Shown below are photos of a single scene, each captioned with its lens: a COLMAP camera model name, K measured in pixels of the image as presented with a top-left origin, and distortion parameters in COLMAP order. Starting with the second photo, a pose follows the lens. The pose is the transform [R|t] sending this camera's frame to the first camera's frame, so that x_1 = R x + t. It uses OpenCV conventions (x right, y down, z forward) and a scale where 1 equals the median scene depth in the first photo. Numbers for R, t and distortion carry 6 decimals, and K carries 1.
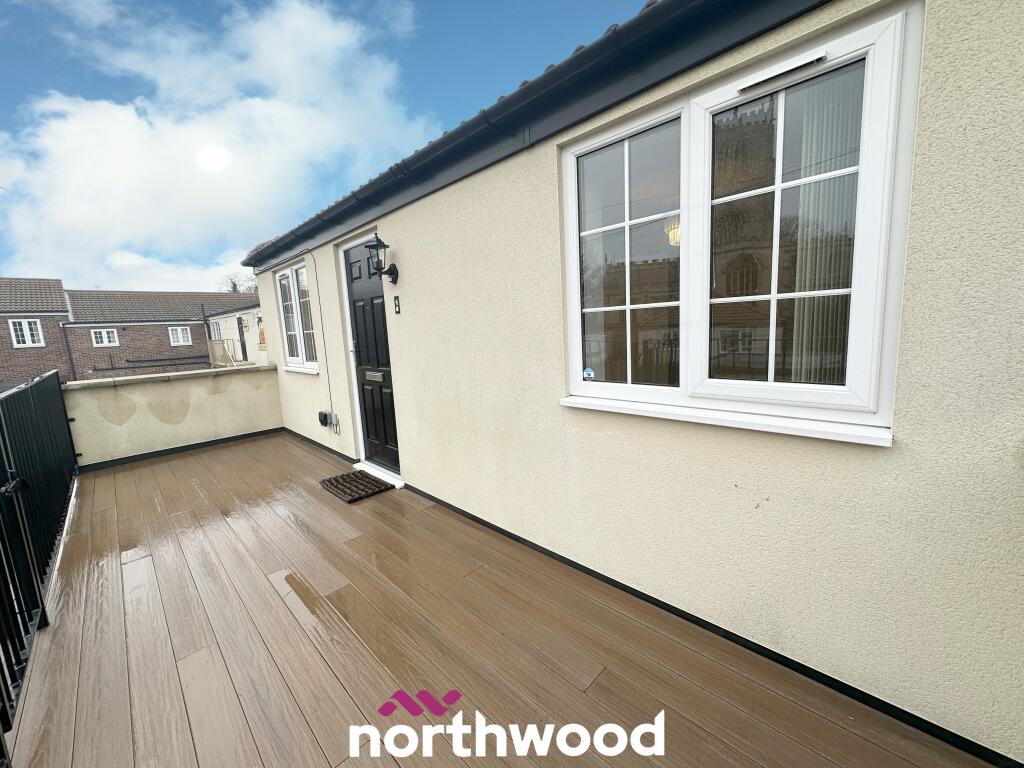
lens RADIAL K [[399.0, 0, 513.7], [0, 399.0, 376.8], [0, 0, 1]] dist [-0.010202, 0.000062]
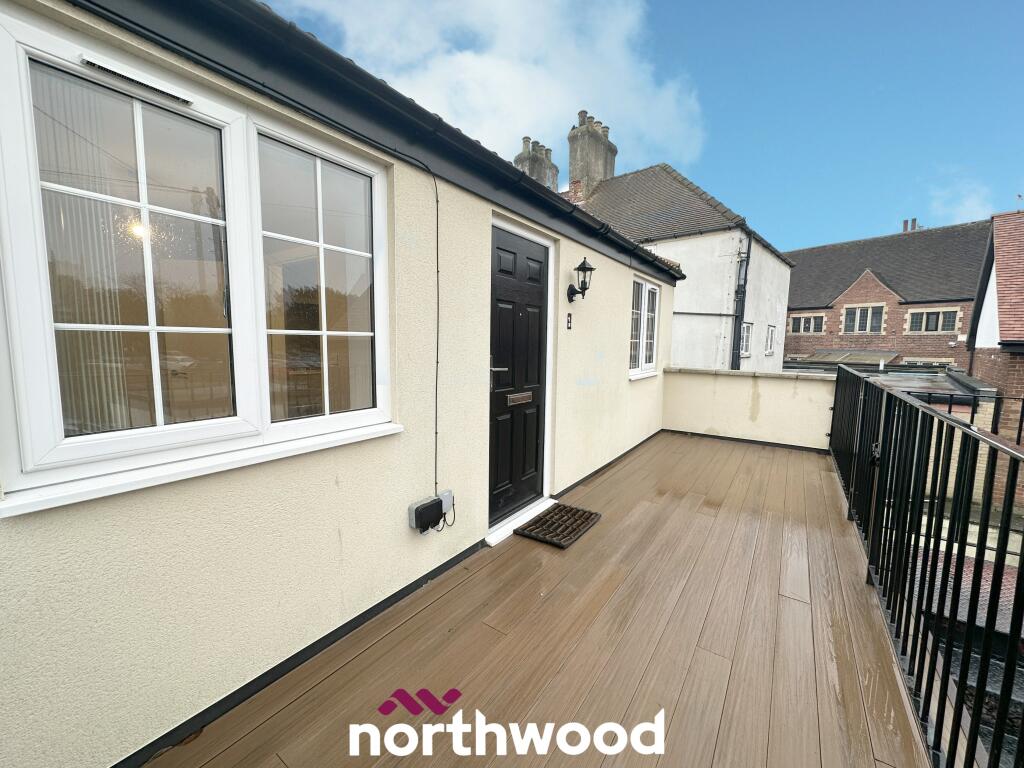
lens RADIAL K [[408.6, 0, 517.6], [0, 408.6, 387.1], [0, 0, 1]] dist [0.012319, -0.000090]
pose [[-0.176235, -0.047844, 0.983185, -0.750775], [0.139376, 0.987542, 0.073039, -0.054795], [-0.974431, 0.149905, -0.167371, 0.730298]]
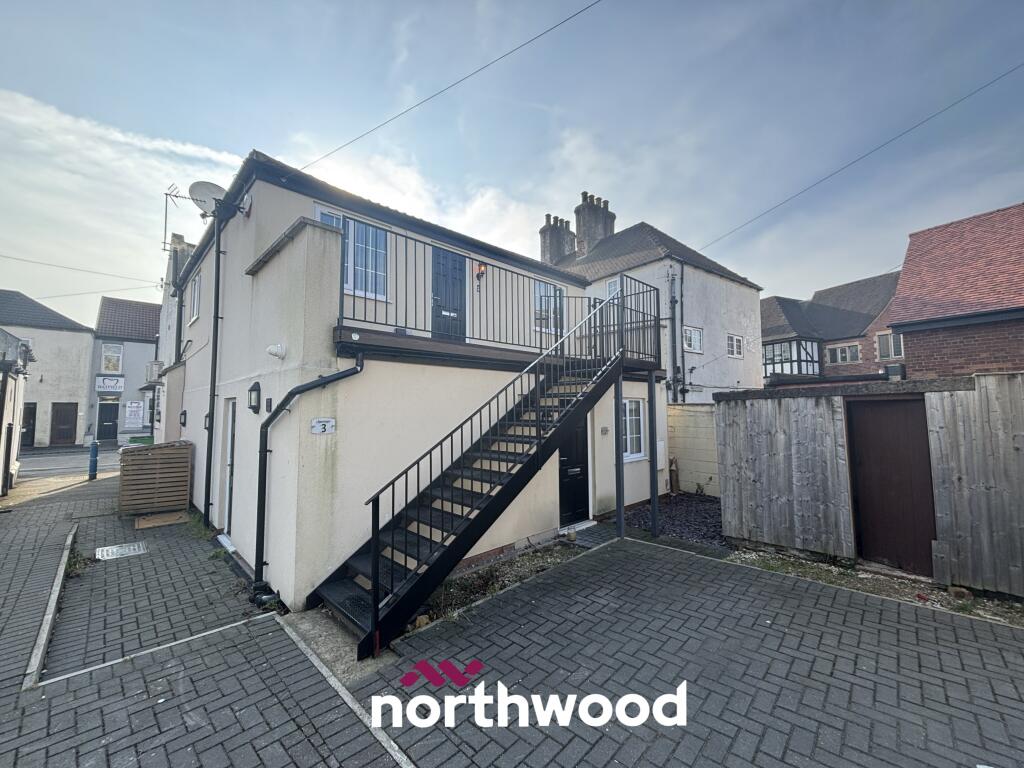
lens RADIAL K [[414.3, 0, 512.0], [0, 414.3, 384.0], [0, 0, 1]] dist [0.000345, 0.000020]
pose [[0.020316, 0.121325, 0.992405, -1.528482], [0.146147, 0.981587, -0.122994, 0.431749], [-0.989054, 0.147536, 0.002211, 0.454140]]
